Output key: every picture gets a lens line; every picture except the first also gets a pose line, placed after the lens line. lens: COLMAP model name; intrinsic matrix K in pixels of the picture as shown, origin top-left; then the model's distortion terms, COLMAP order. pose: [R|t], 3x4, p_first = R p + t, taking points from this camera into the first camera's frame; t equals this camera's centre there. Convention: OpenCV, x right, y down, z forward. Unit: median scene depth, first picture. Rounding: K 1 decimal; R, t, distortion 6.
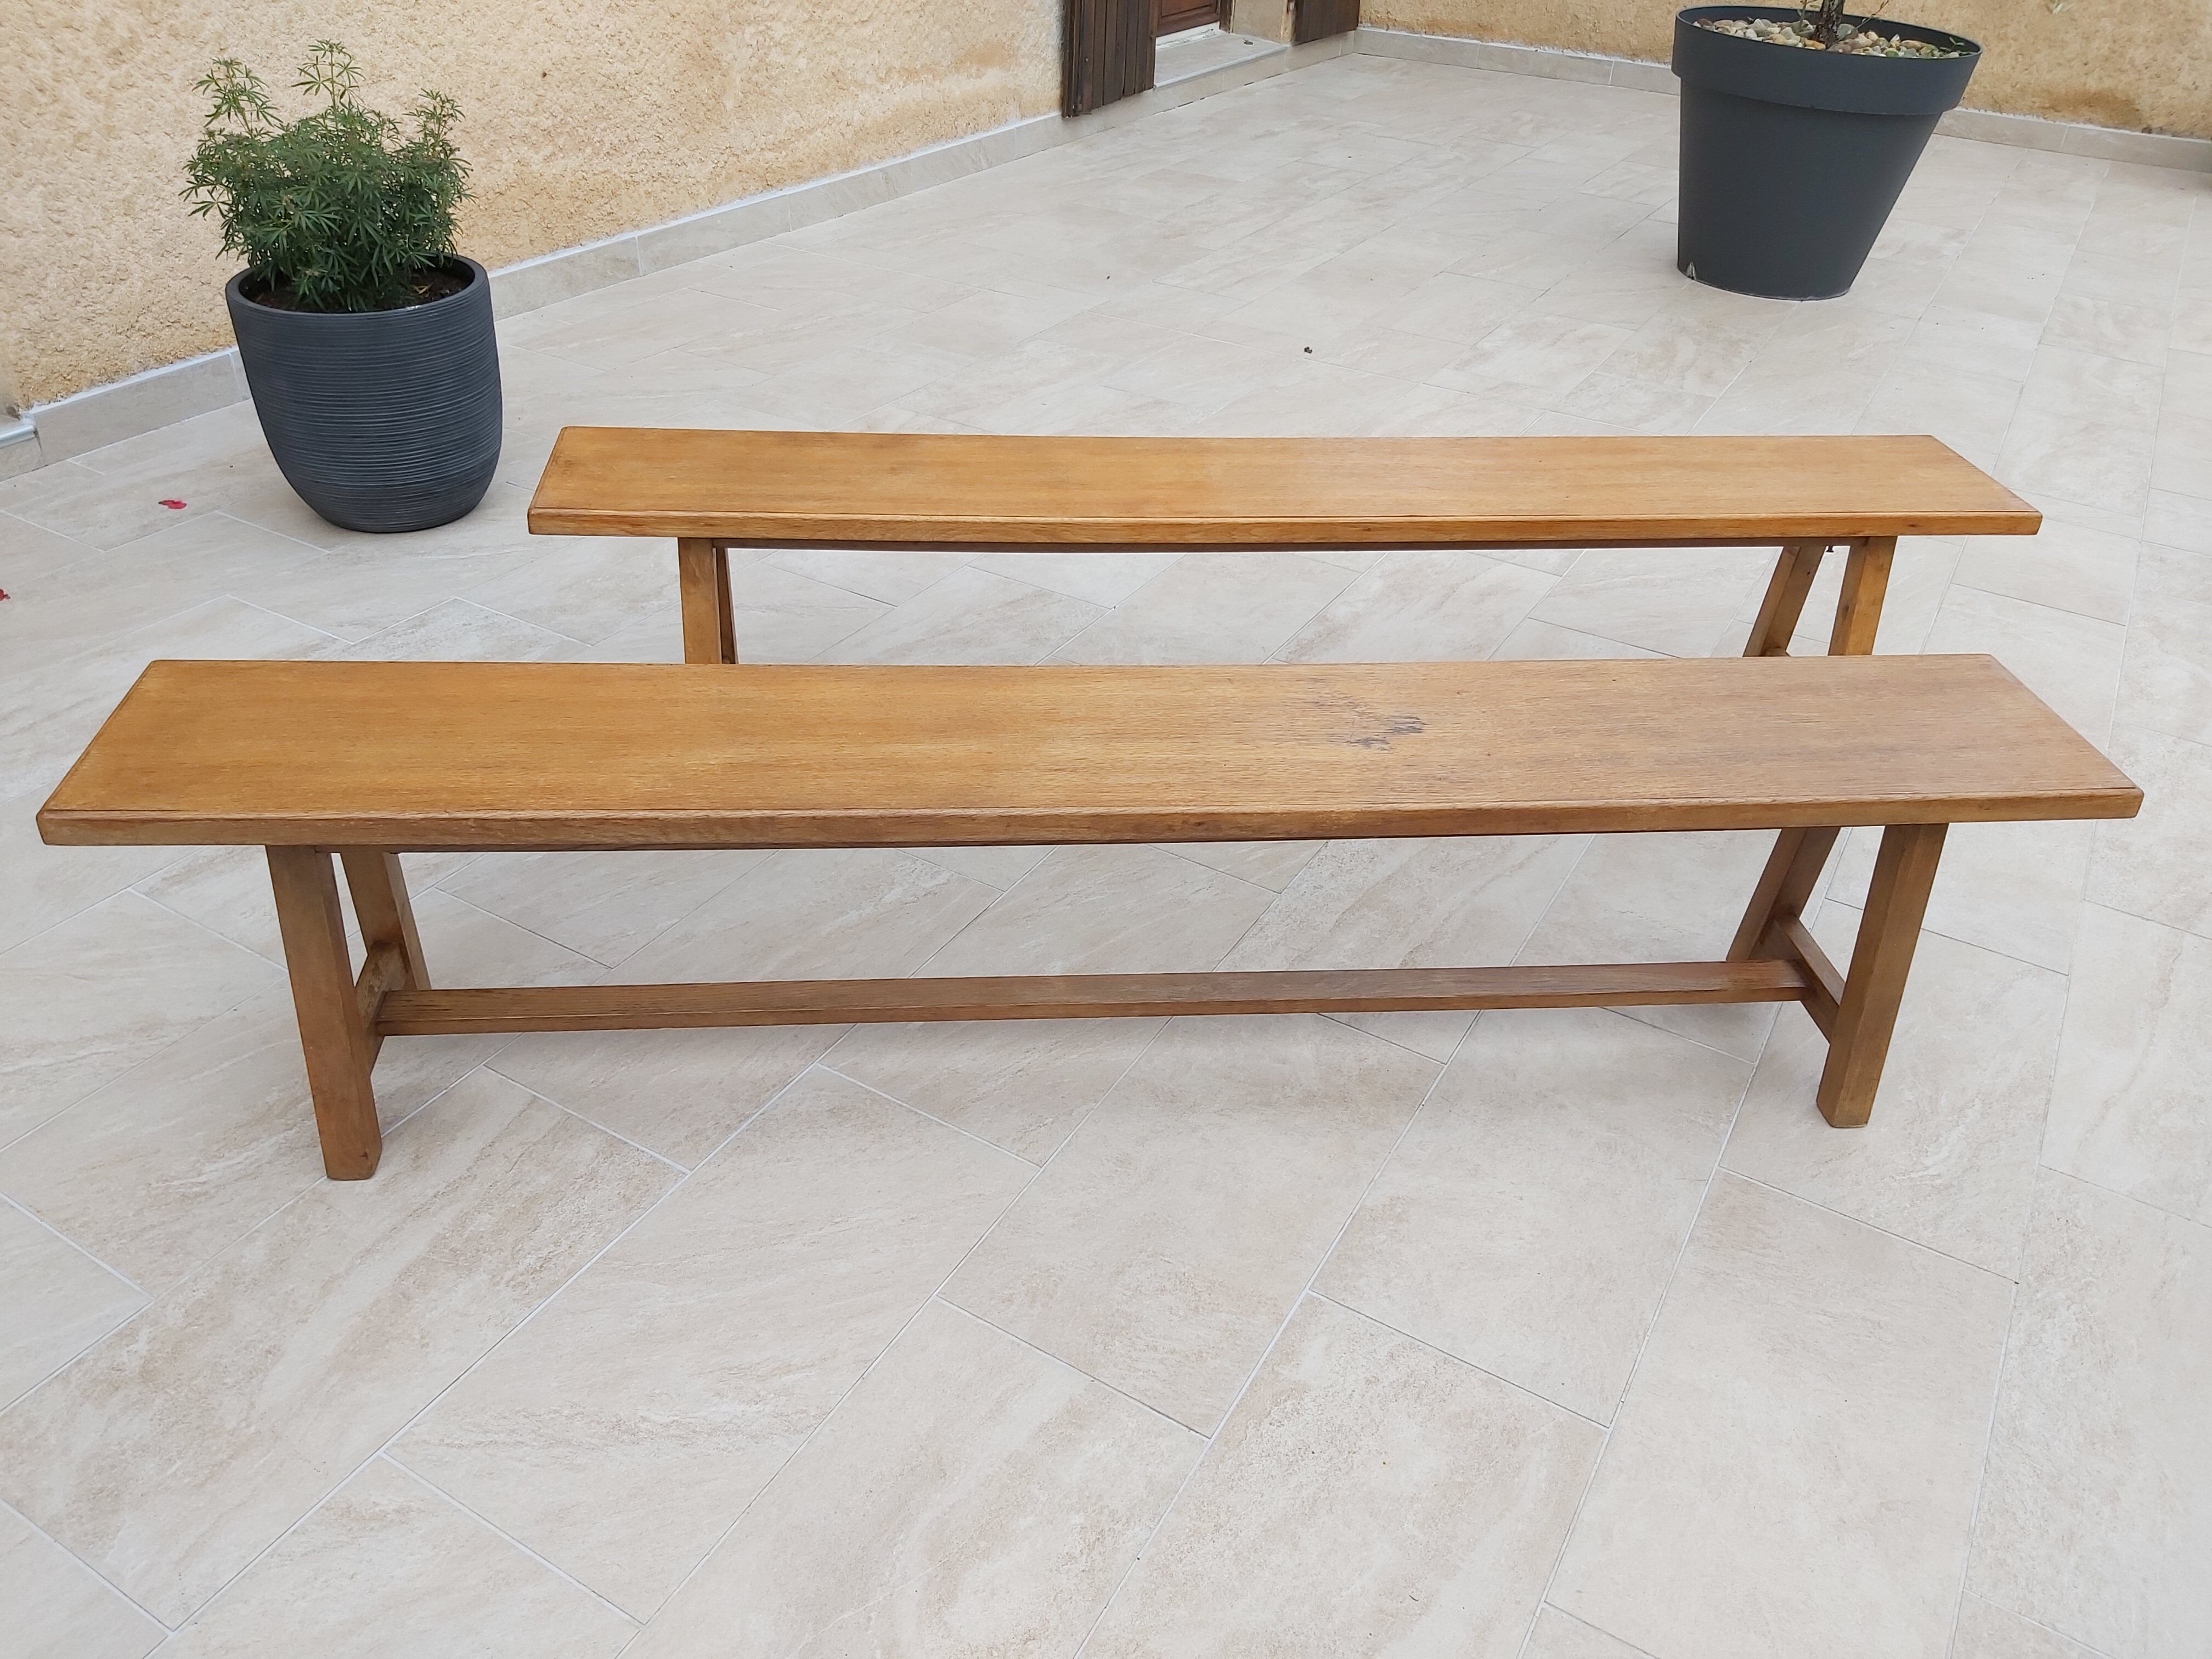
lens RADIAL K [[1686.2, 0, 1075.9], [0, 1686.2, 824.4], [0, 0, 1]] dist [0.091256, -0.171242]
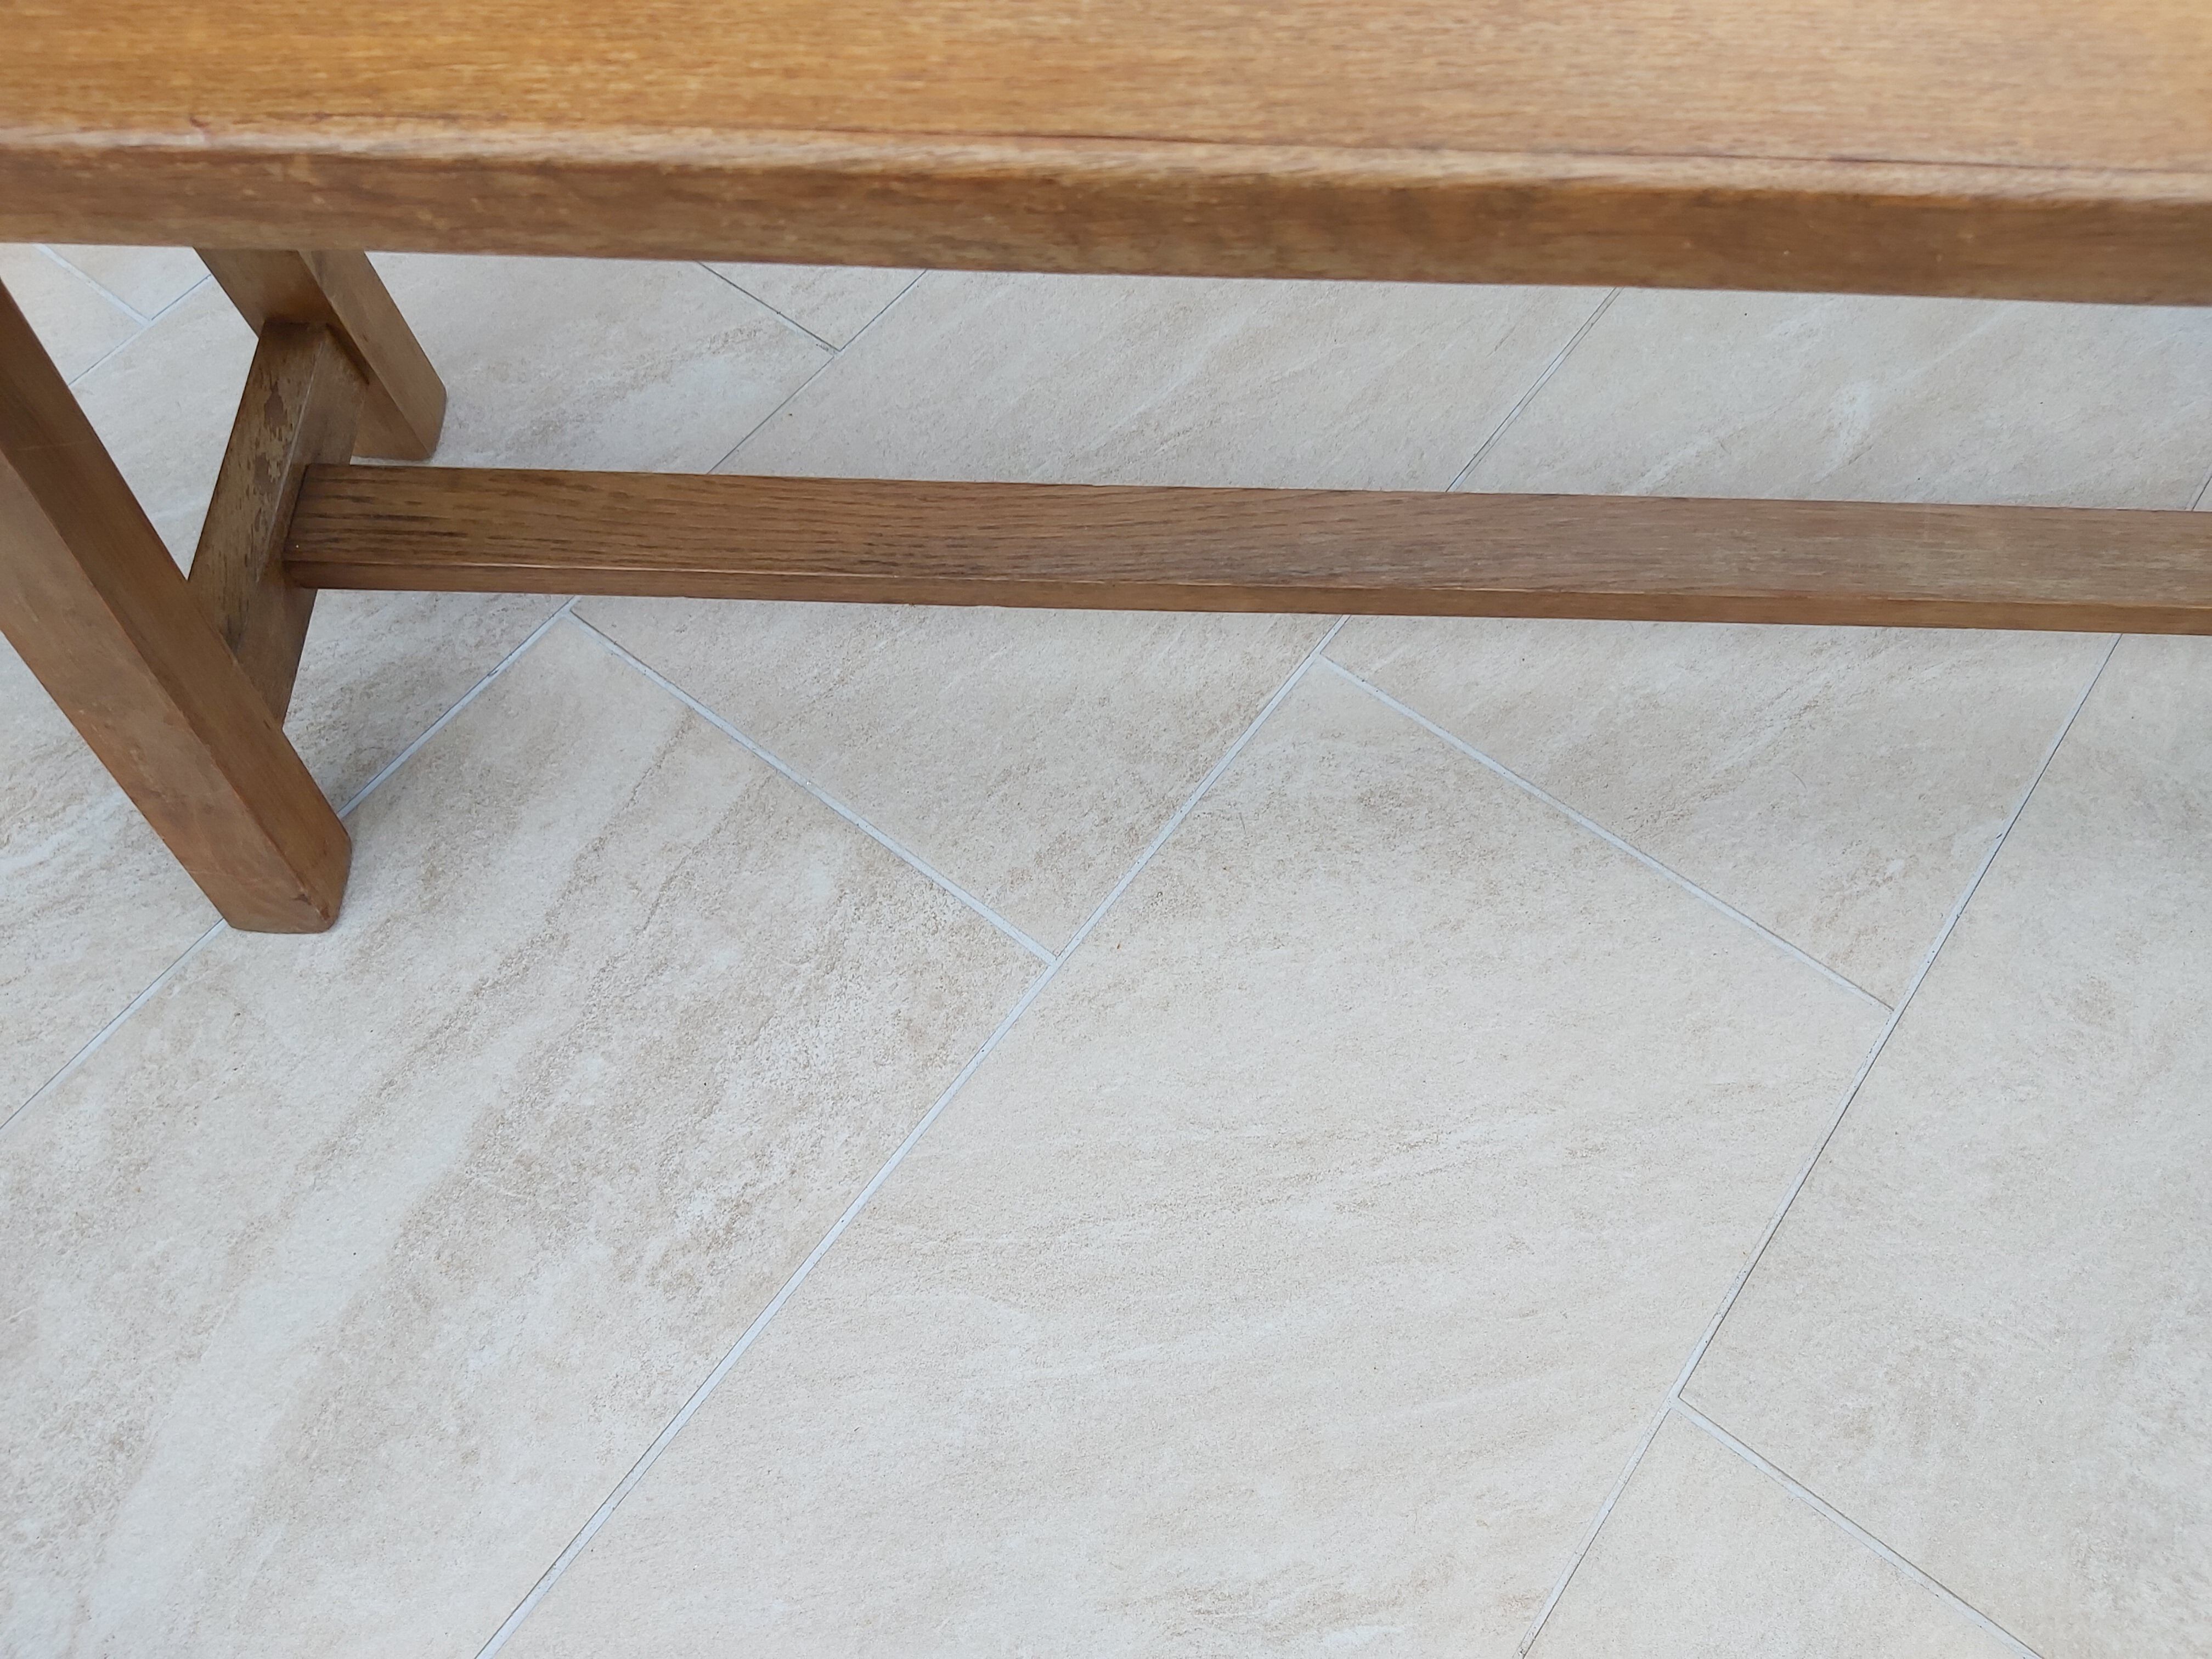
lens RADIAL K [[1659.5, 0, 1089.5], [0, 1659.5, 841.3], [0, 0, 1]] dist [0.077737, -0.146888]
pose [[0.992920, 0.086231, -0.081697, -0.183717], [-0.032670, 0.859484, 0.510118, -0.033358], [0.114205, -0.503837, 0.856216, 0.647854]]
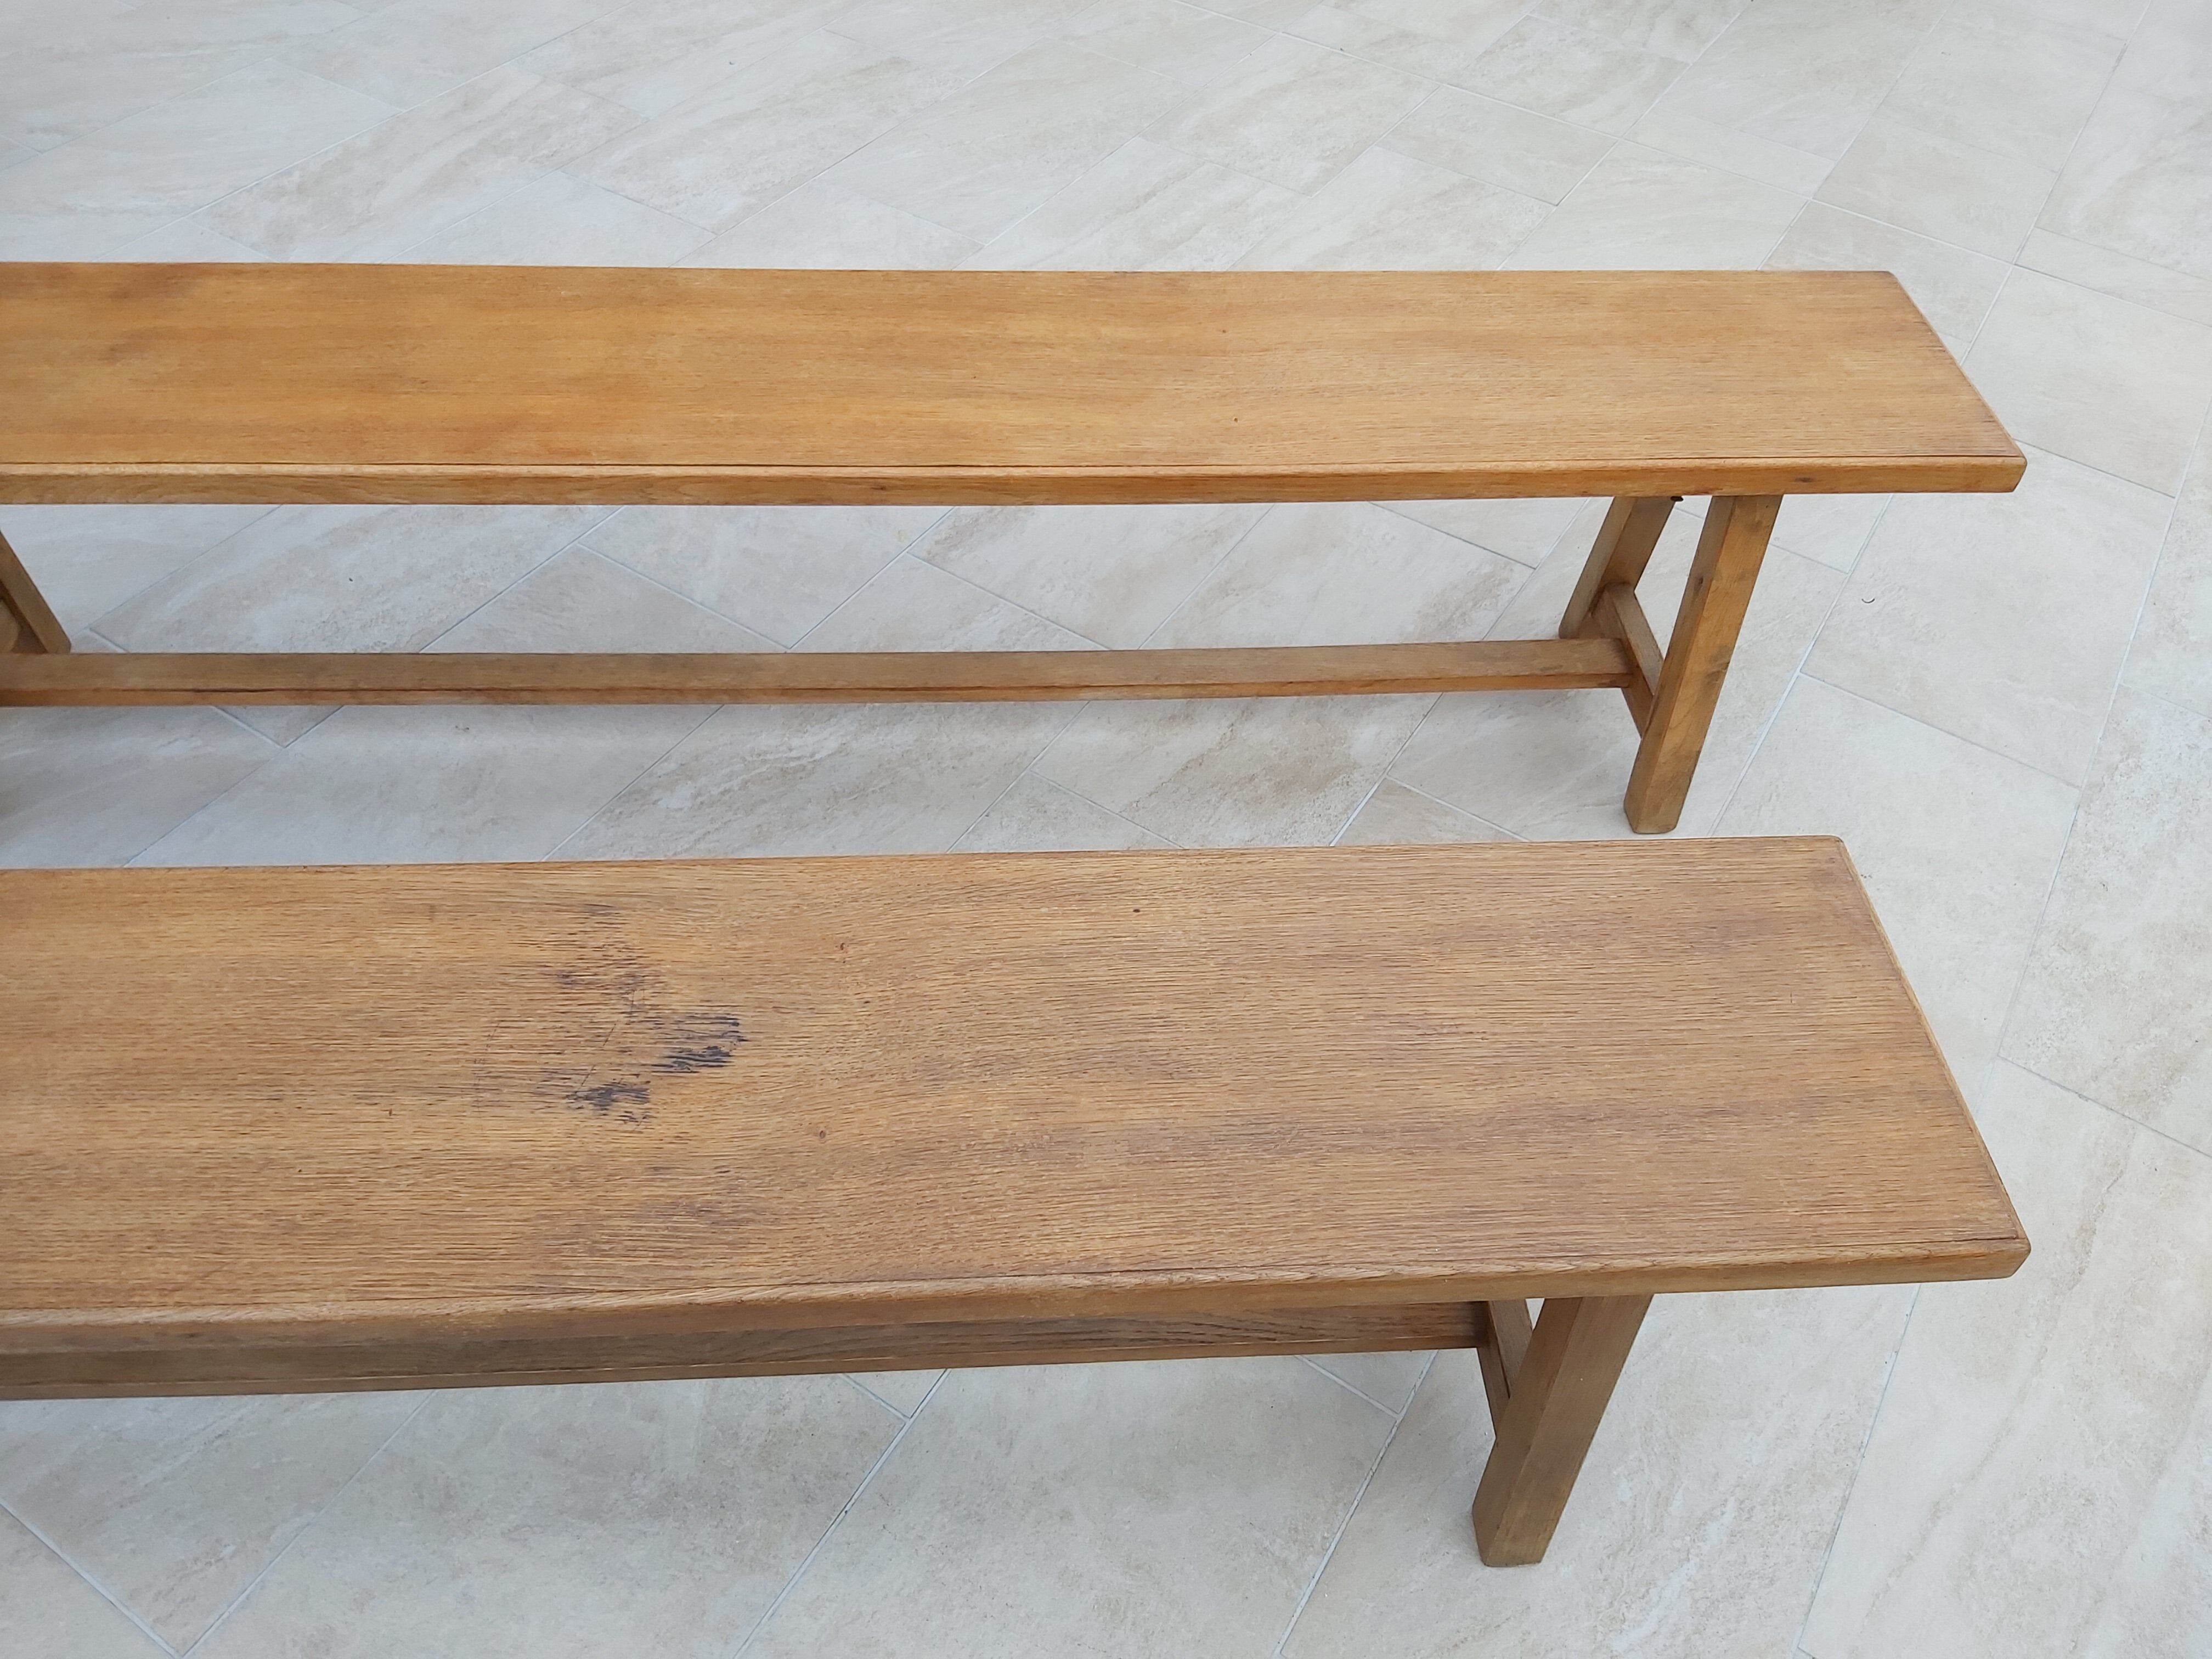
lens RADIAL K [[1697.1, 0, 1077.7], [0, 1697.1, 834.3], [0, 0, 1]] dist [0.095569, -0.188837]
pose [[0.999512, 0.026373, -0.016727, 0.312228], [-0.021258, 0.966914, 0.254214, -0.257532], [0.022878, -0.253734, 0.967003, 0.473674]]
